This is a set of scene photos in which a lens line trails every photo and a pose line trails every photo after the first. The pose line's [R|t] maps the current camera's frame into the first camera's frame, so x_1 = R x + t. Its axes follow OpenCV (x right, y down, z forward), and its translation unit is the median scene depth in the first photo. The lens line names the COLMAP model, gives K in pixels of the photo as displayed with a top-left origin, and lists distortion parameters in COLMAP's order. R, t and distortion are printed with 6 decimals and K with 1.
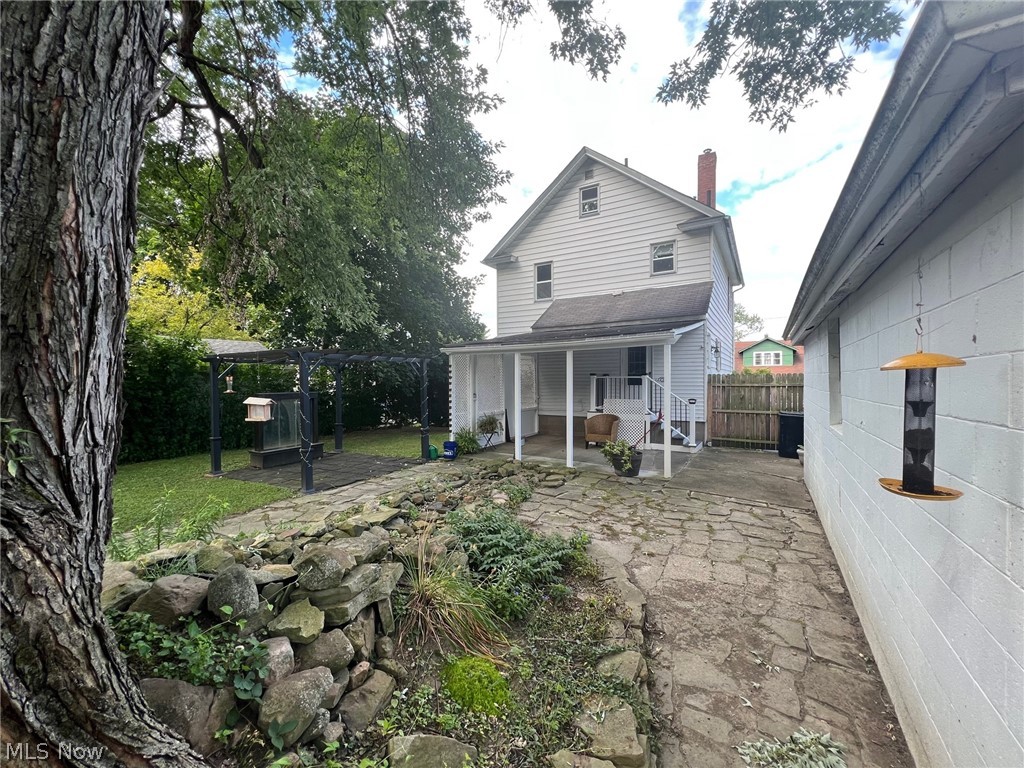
lens RADIAL K [[411.1, 0, 514.3], [0, 411.1, 388.5], [0, 0, 1]] dist [0.000738, 0.000764]
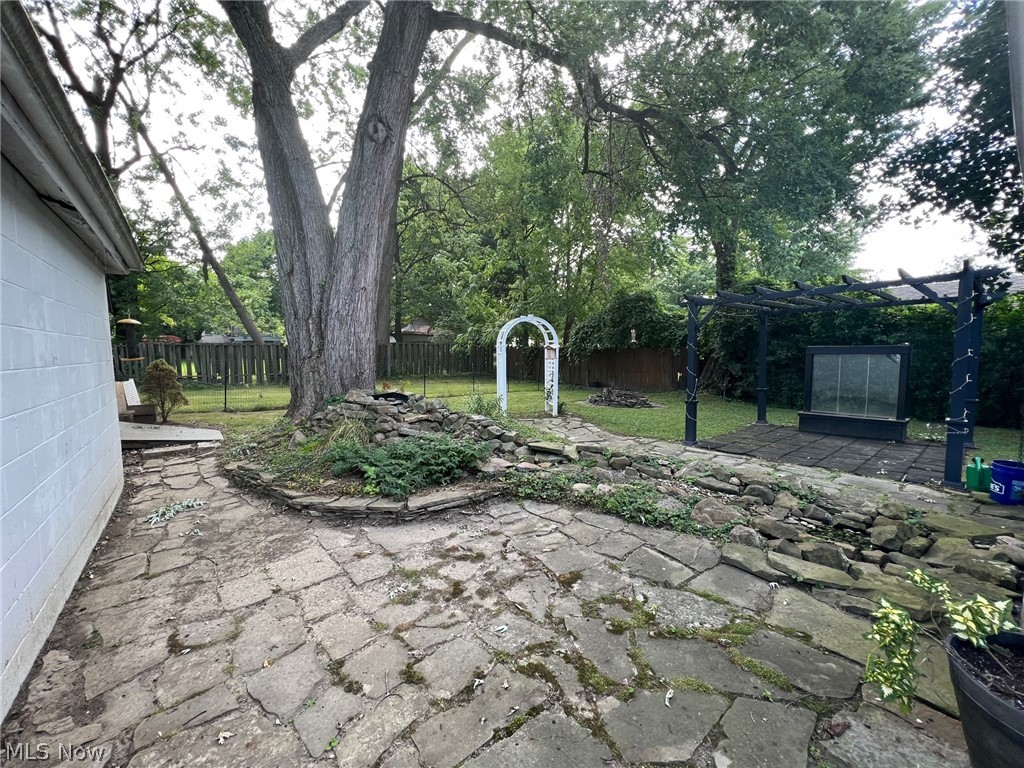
lens RADIAL K [[411.1, 0, 510.3], [0, 411.1, 383.1], [0, 0, 1]] dist [0.000738, 0.000764]
pose [[-0.355329, 0.081662, -0.931168, 0.745484], [-0.007774, 0.995884, 0.090304, 0.028599], [0.934709, 0.039327, -0.353231, 1.250889]]
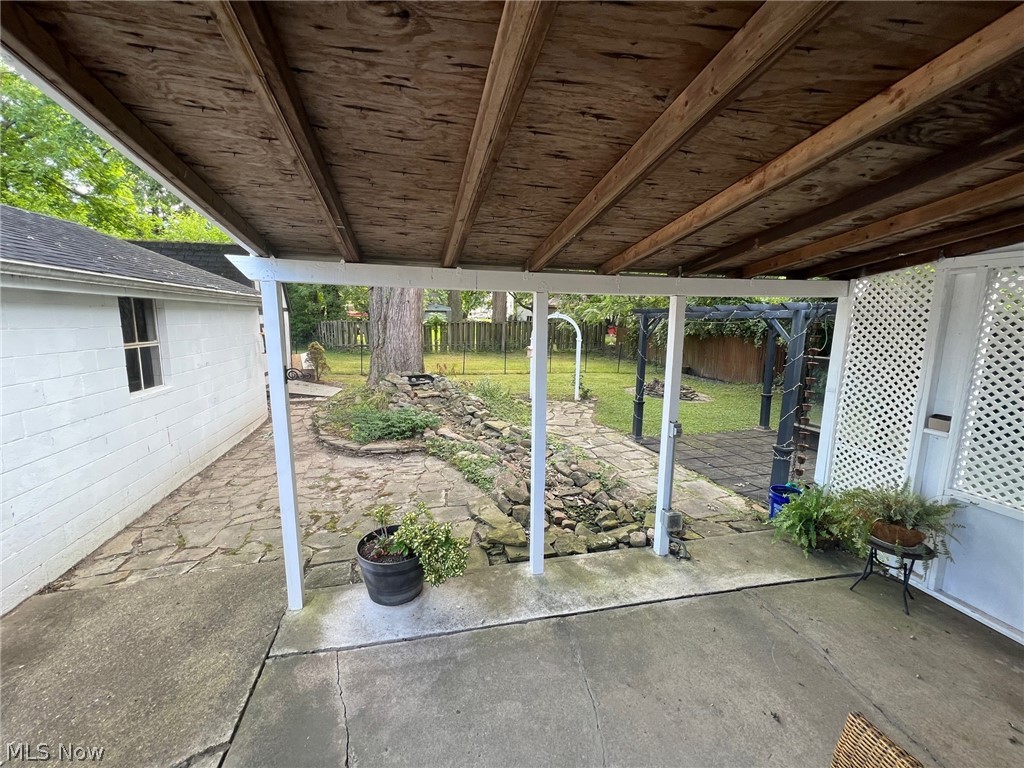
lens RADIAL K [[411.1, 0, 511.3], [0, 411.1, 380.6], [0, 0, 1]] dist [0.000738, 0.000764]
pose [[-0.703587, 0.109099, -0.702185, 0.699934], [-0.019797, 0.984751, 0.172839, -0.126111], [0.710334, 0.135508, -0.690698, 2.024560]]
